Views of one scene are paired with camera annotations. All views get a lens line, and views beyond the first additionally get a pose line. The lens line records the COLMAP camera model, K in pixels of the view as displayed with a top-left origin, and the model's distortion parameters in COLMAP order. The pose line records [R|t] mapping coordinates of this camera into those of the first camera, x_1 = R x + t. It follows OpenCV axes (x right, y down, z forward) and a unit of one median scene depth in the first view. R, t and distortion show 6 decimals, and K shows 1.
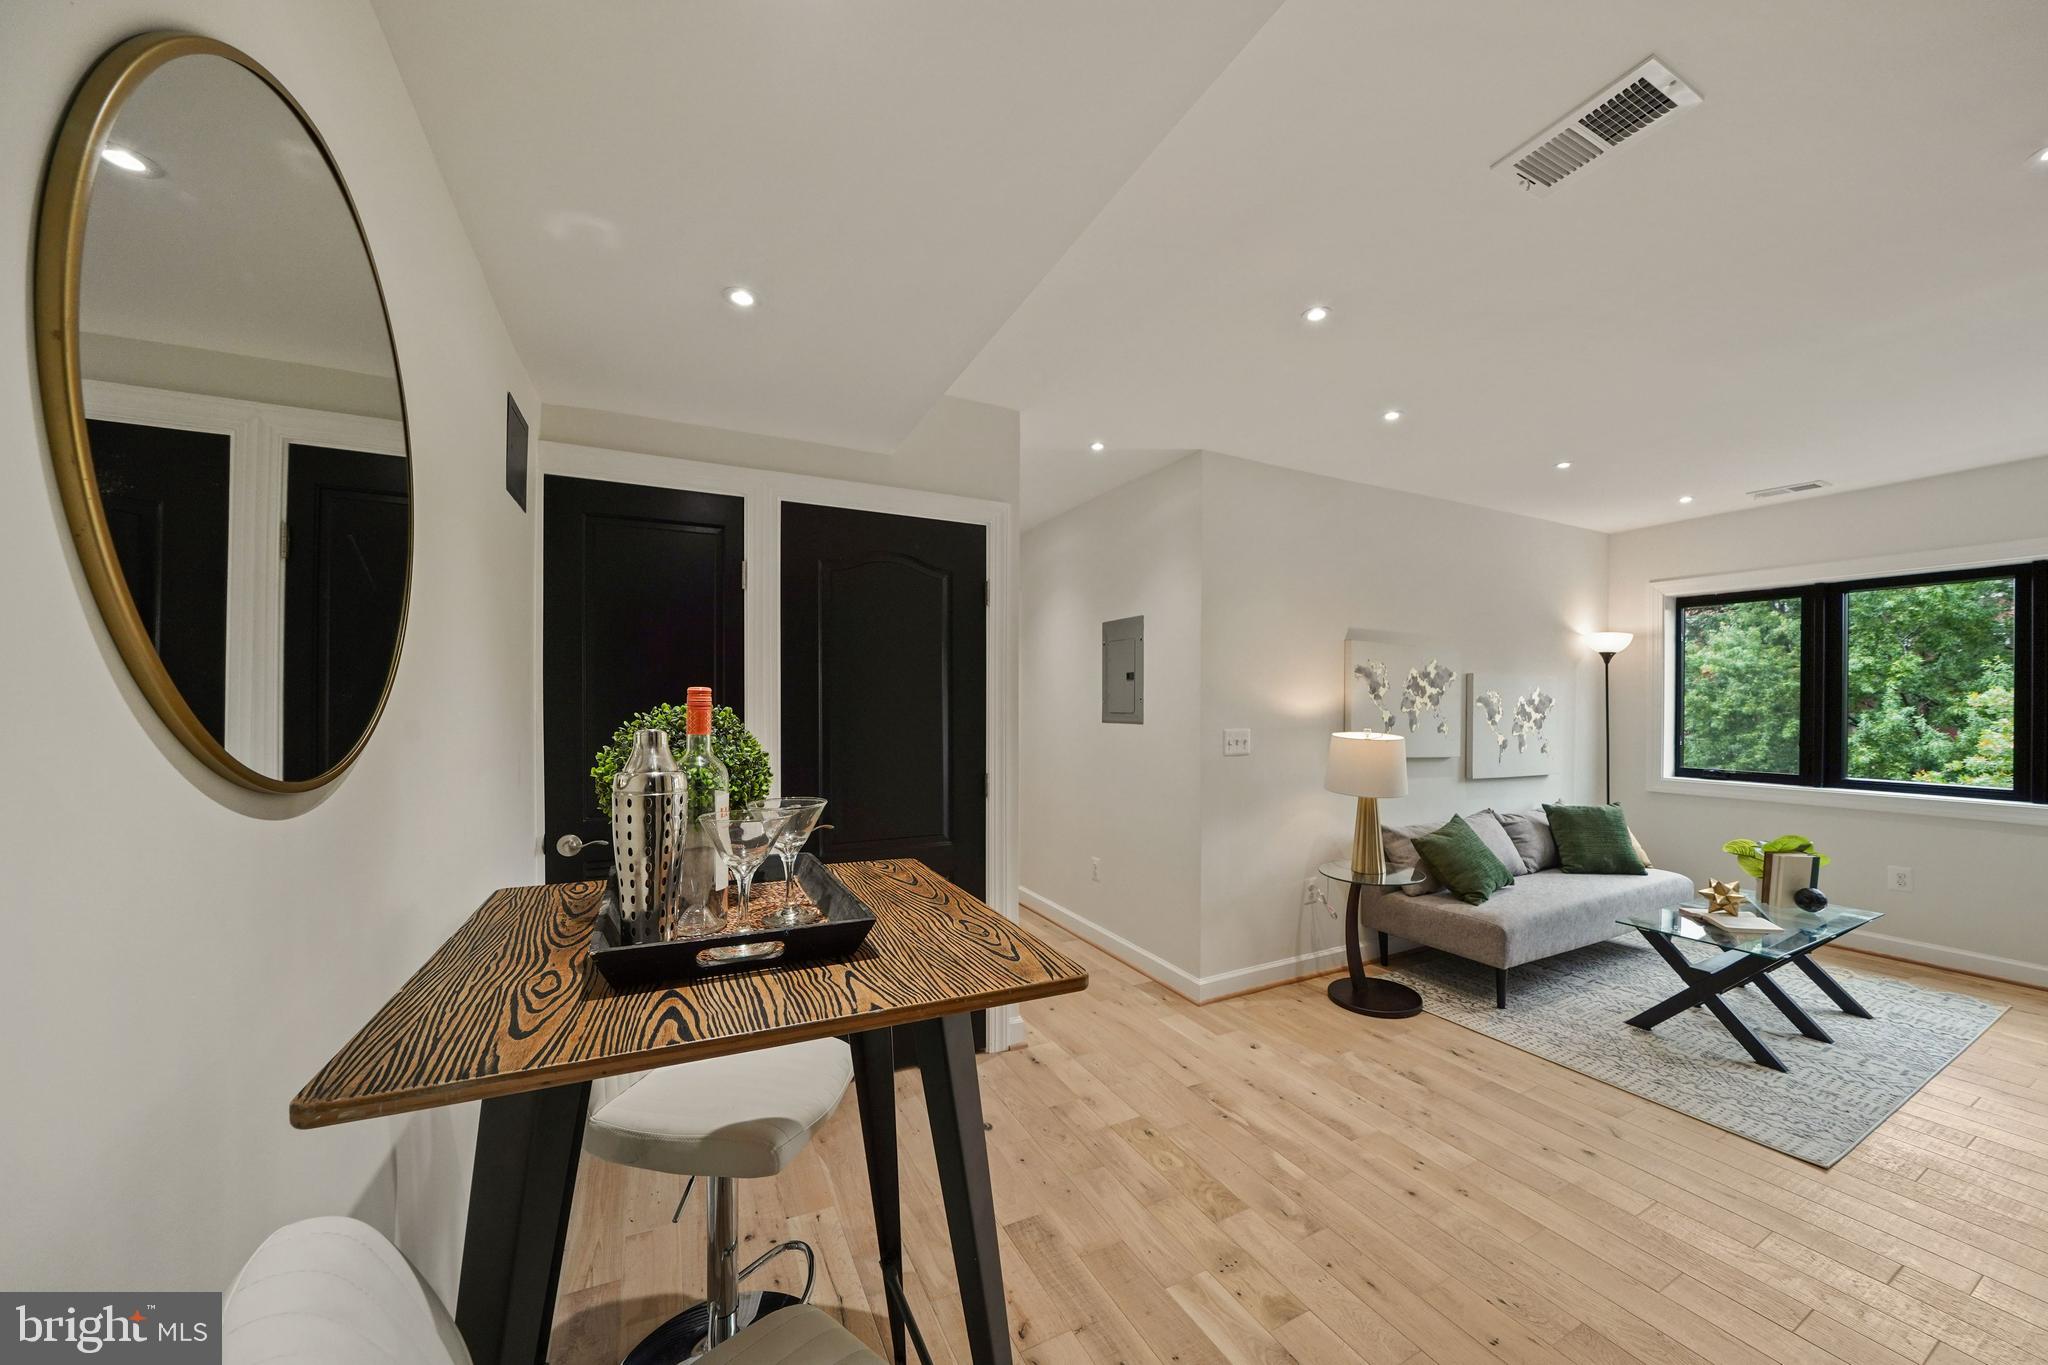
lens RADIAL K [[733.3, 0, 1042.8], [0, 733.3, 703.0], [0, 0, 1]] dist [-0.002836, -0.000091]
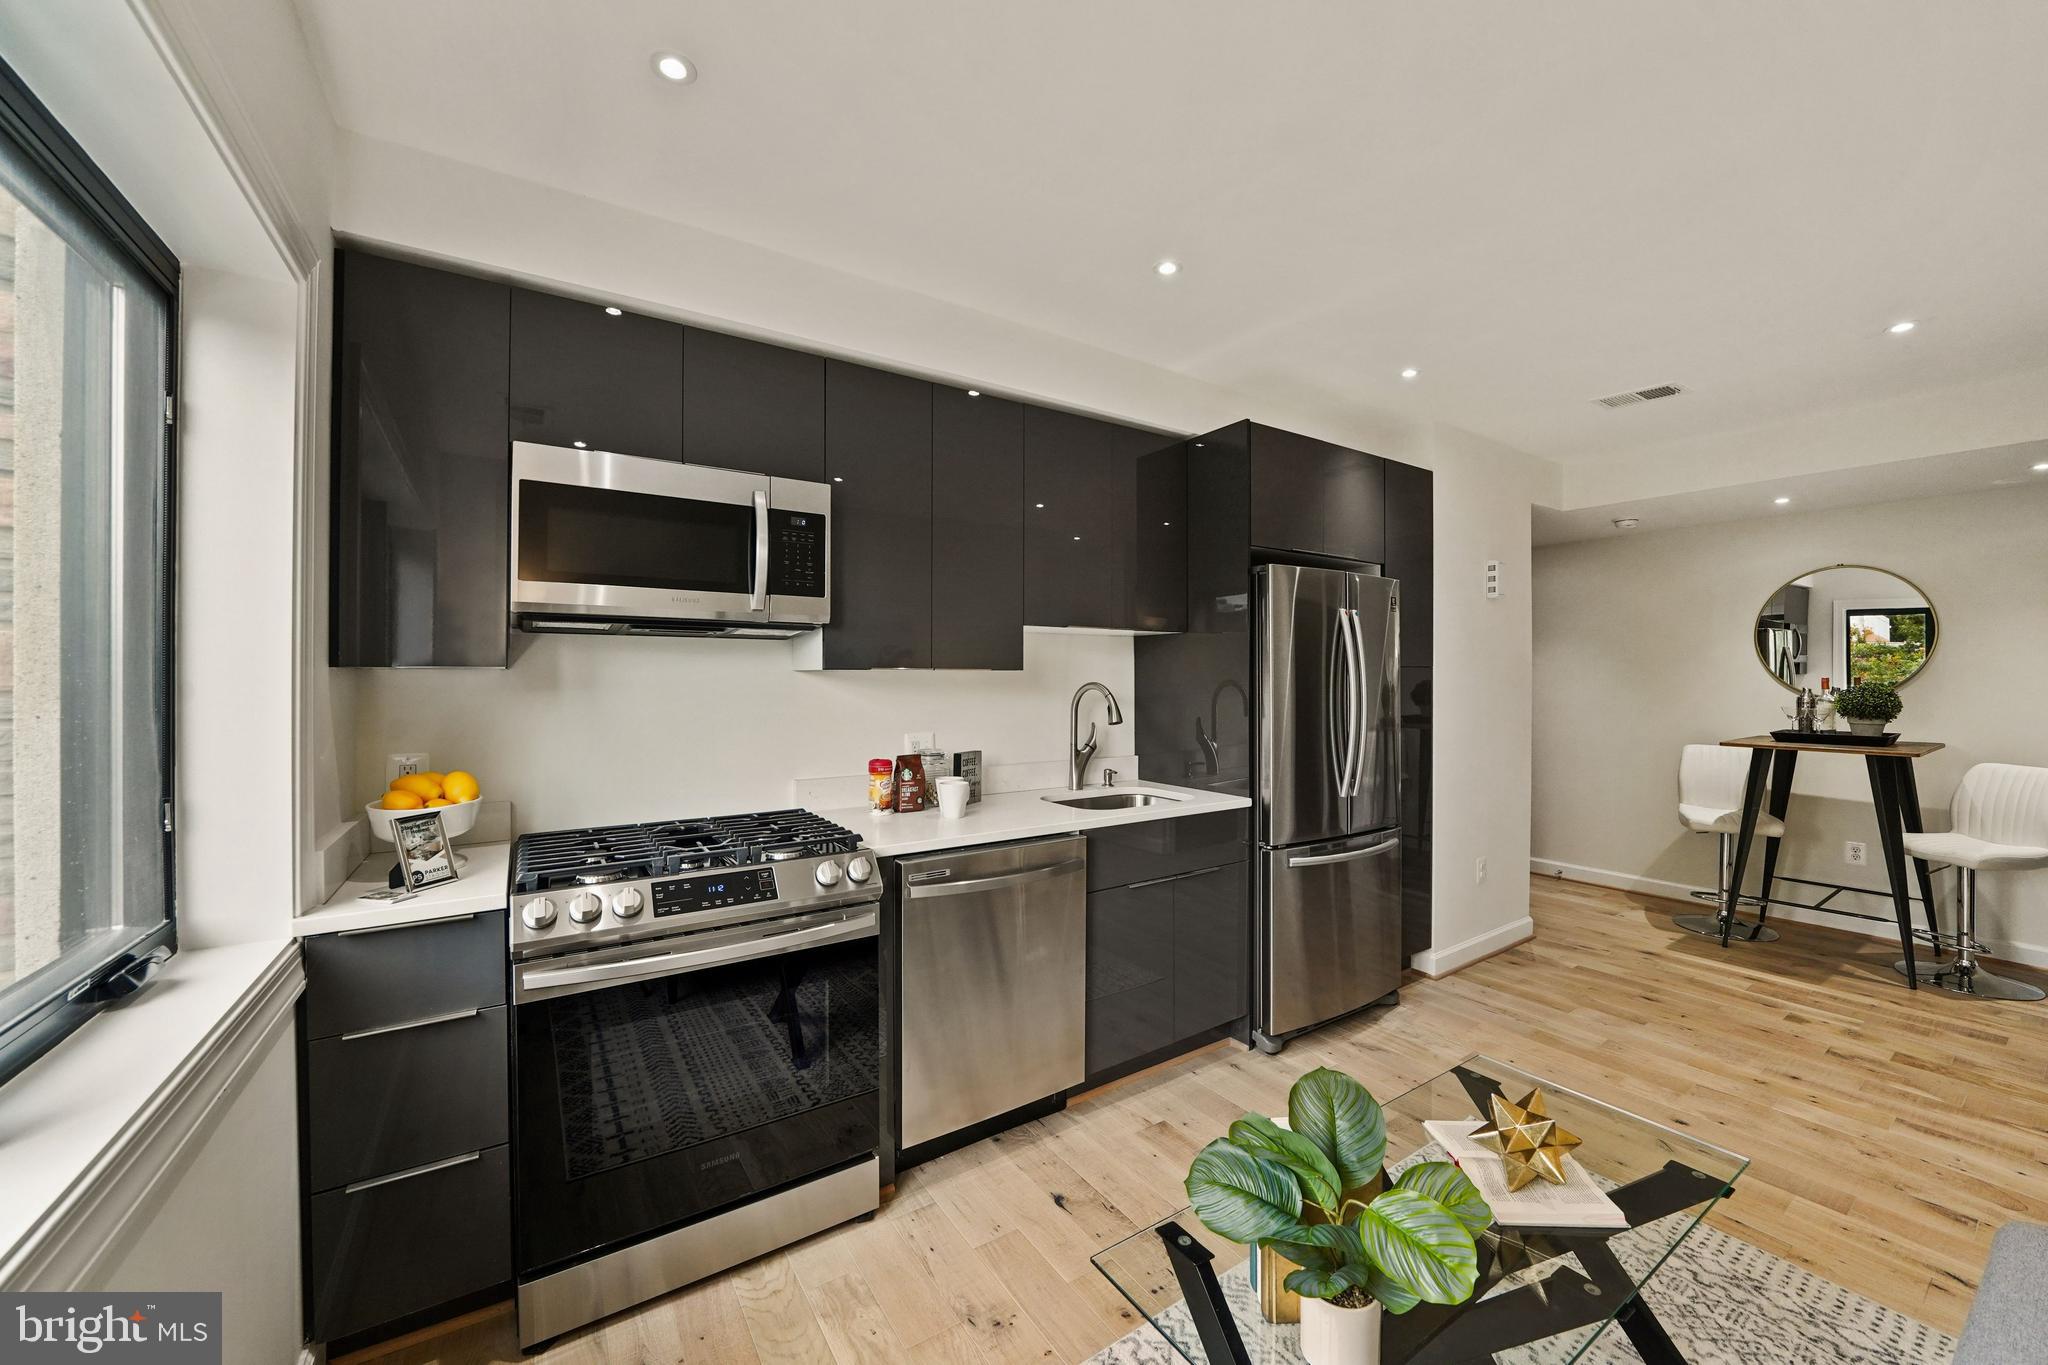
lens RADIAL K [[745.2, 0, 1021.9], [0, 745.2, 677.9], [0, 0, 1]] dist [-0.022717, -0.000178]
pose [[-0.997202, -0.006608, -0.074462, 1.739090], [-0.006227, 0.999966, -0.005347, 0.012069], [0.074495, -0.004868, -0.997209, 1.939968]]
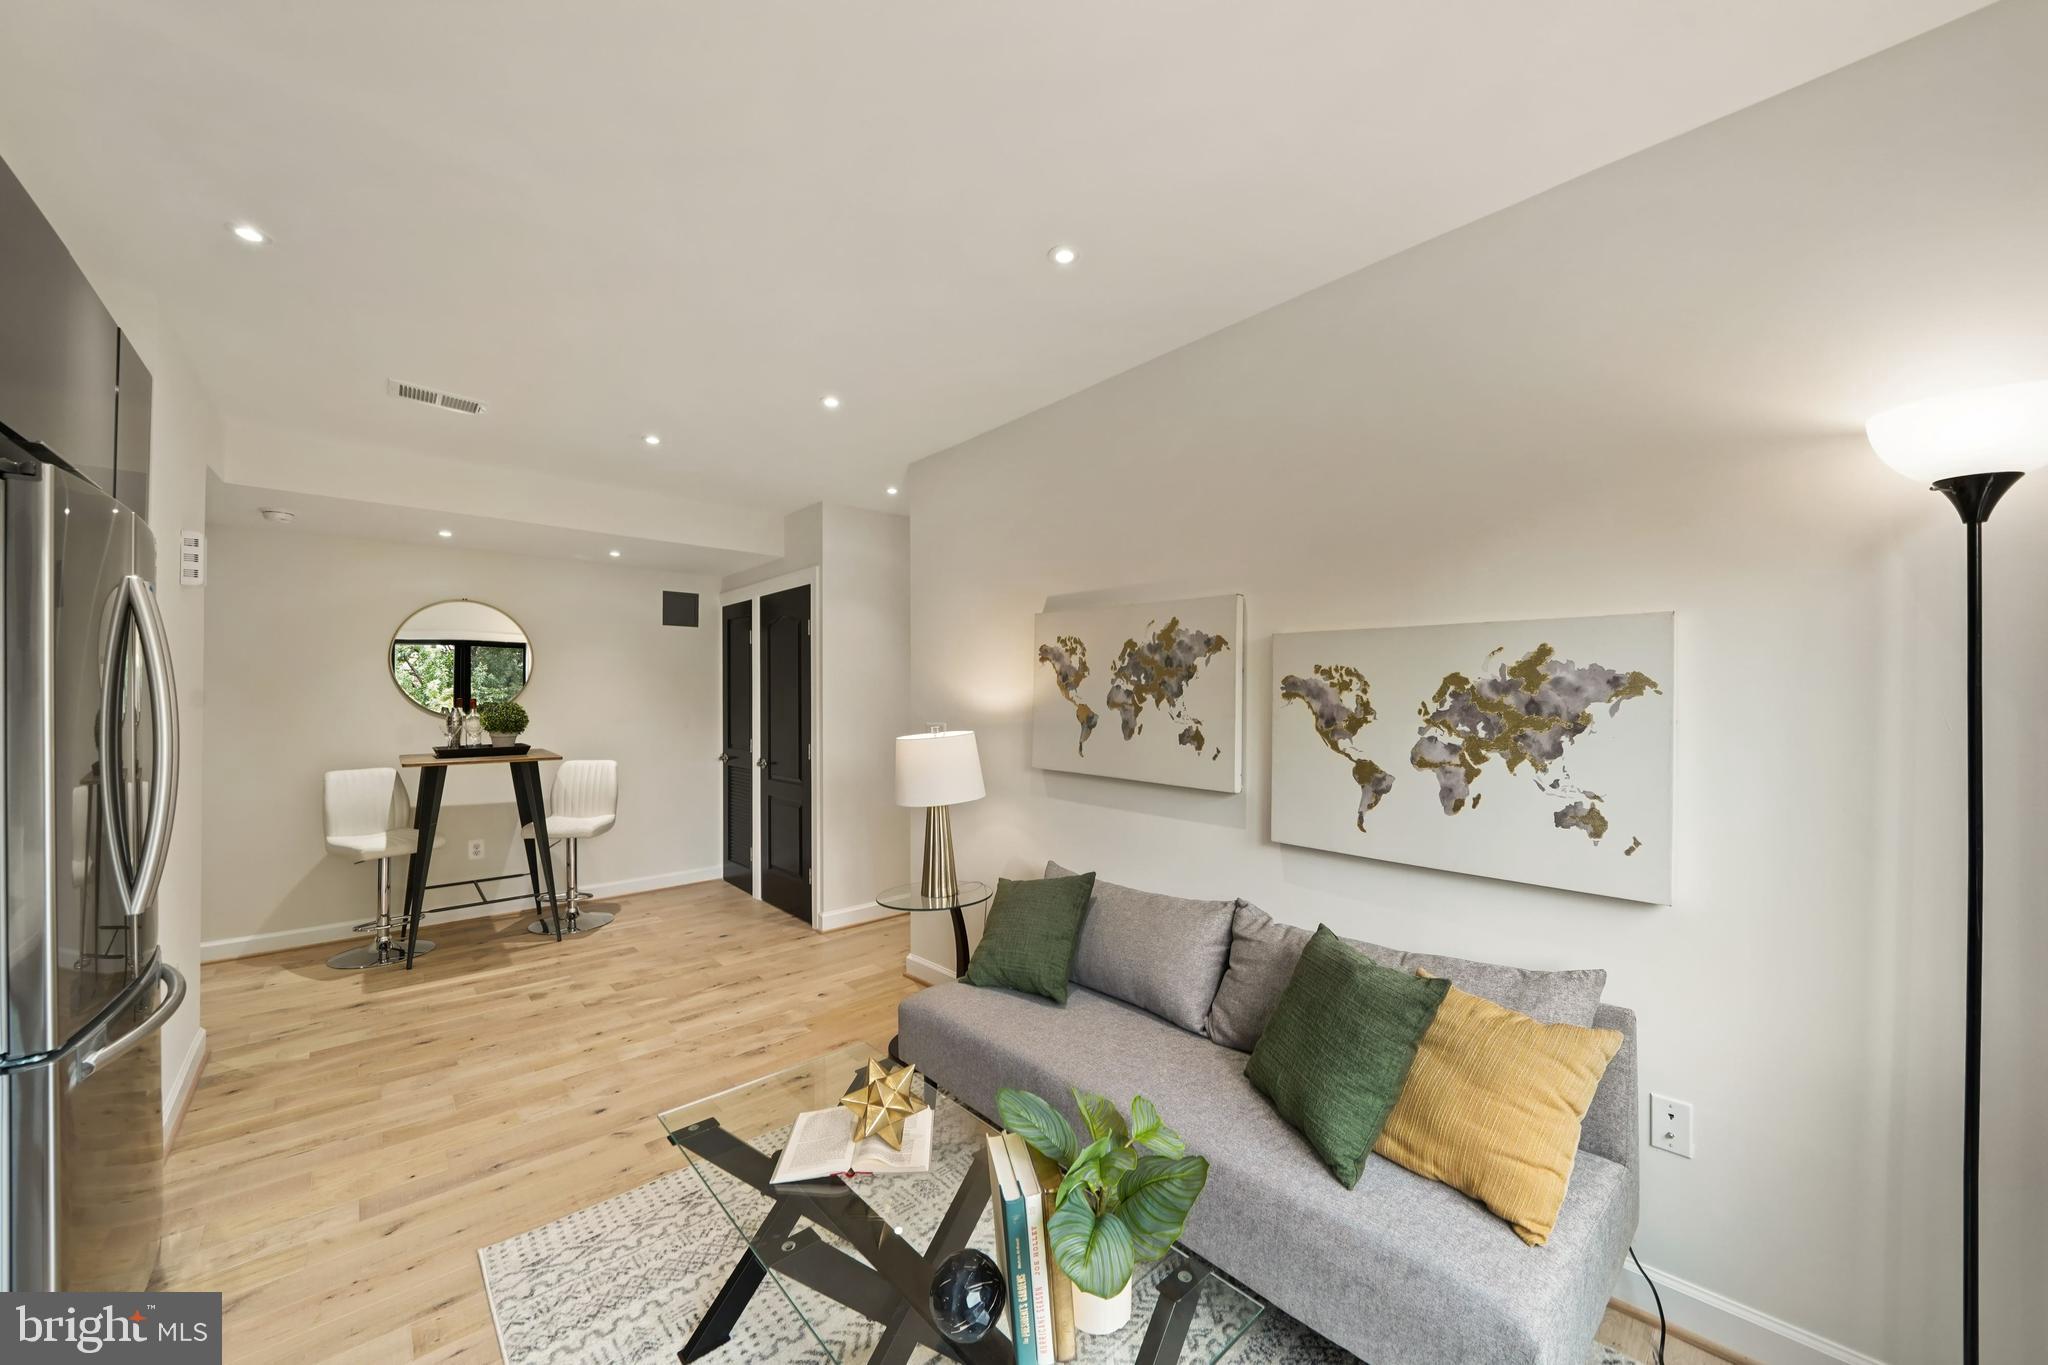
lens RADIAL K [[745.2, 0, 1036.6], [0, 745.2, 688.0], [0, 0, 1]] dist [-0.022717, -0.000178]
pose [[0.254070, -0.015938, -0.967054, 1.987506], [0.009613, 0.999856, -0.013953, 0.005878], [0.967138, -0.005752, 0.254187, 1.357728]]
